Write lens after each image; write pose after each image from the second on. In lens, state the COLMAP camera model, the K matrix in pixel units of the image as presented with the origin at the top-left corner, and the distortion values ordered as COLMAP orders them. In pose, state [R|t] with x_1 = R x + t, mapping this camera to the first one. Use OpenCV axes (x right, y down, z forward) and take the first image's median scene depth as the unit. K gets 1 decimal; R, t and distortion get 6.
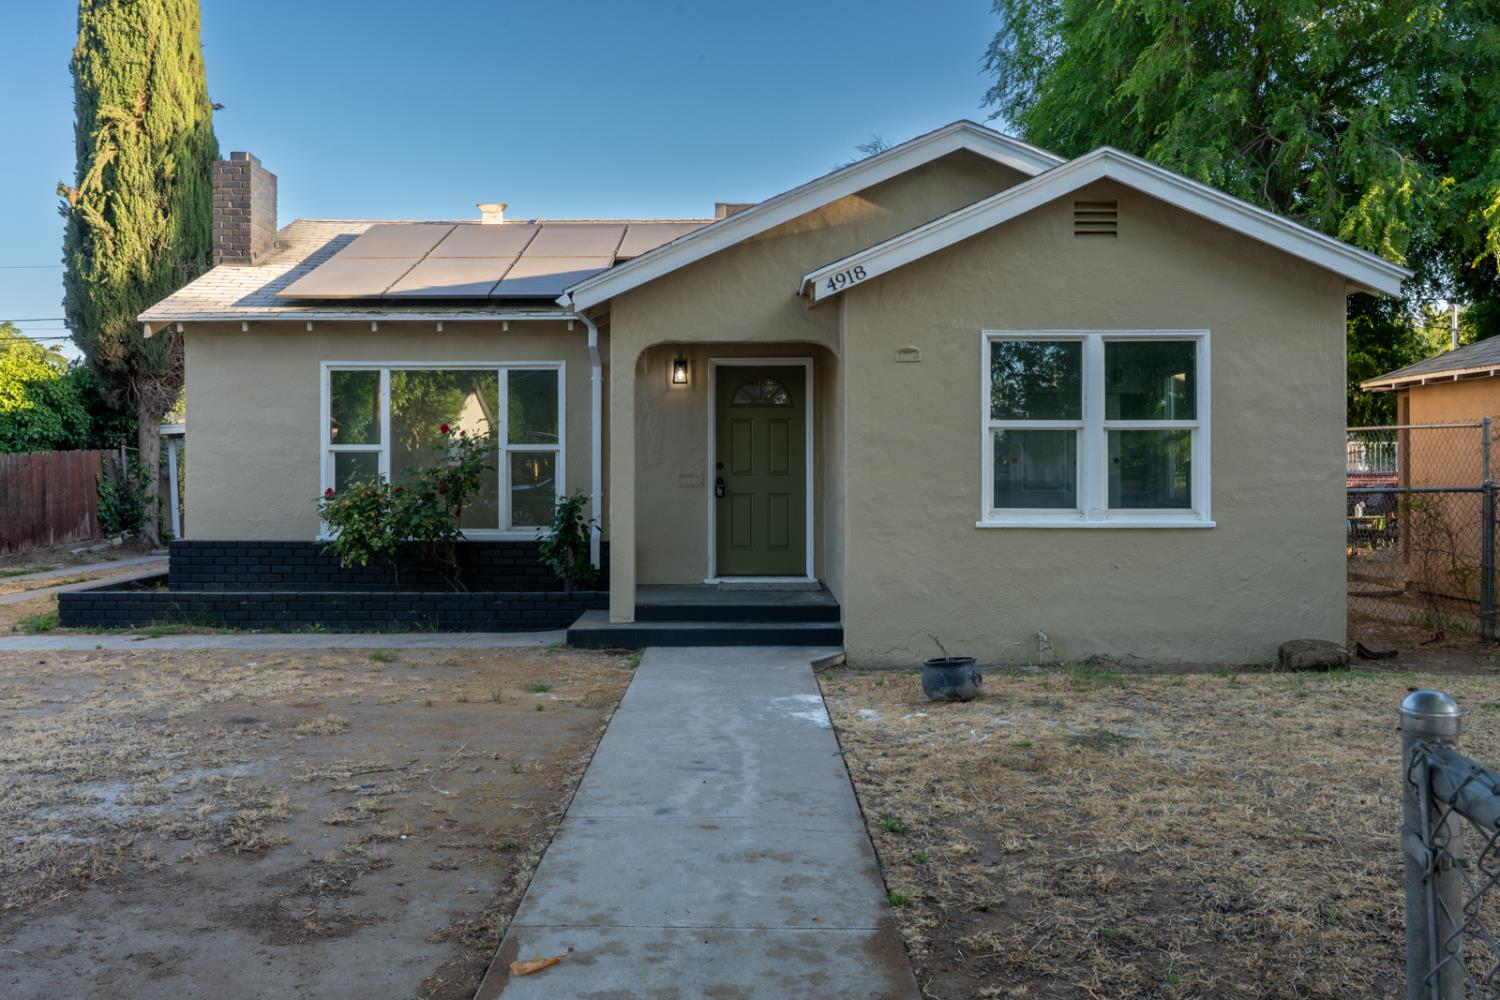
lens RADIAL K [[1271.1, 0, 711.5], [0, 1271.1, 473.1], [0, 0, 1]] dist [-0.004581, -0.009030]
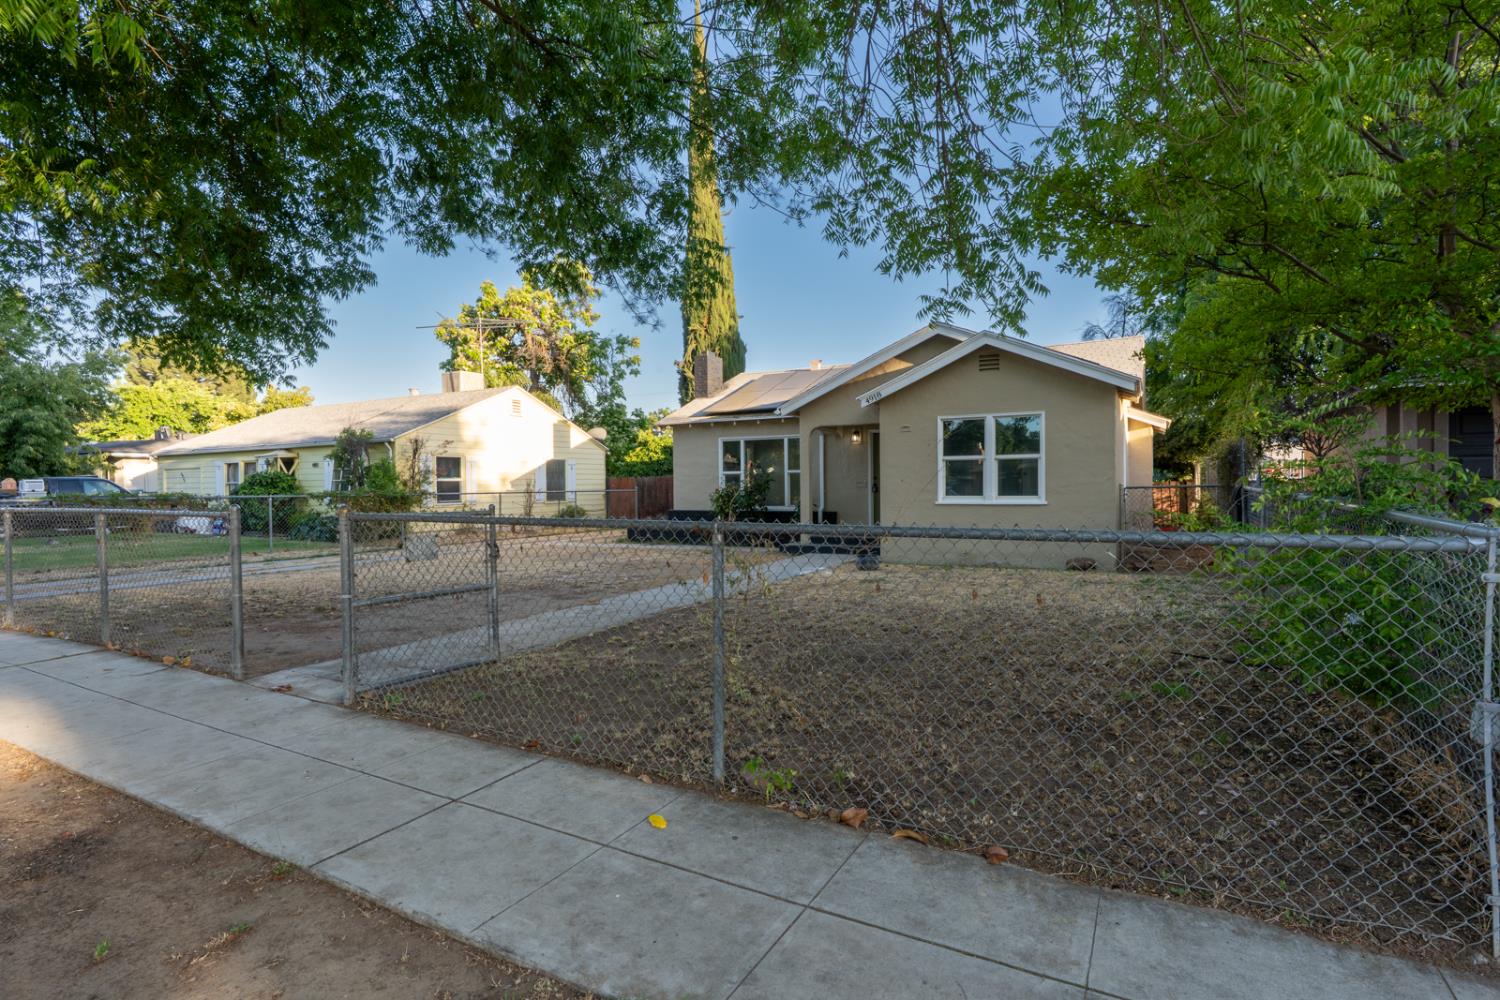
lens RADIAL K [[739.0, 0, 748.5], [0, 739.0, 492.1], [0, 0, 1]] dist [-0.006137, -0.000172]
pose [[0.884967, -0.003801, -0.465639, 0.363526], [0.009148, 0.999916, 0.009222, 0.004466], [0.465564, -0.012421, 0.884927, -0.217147]]
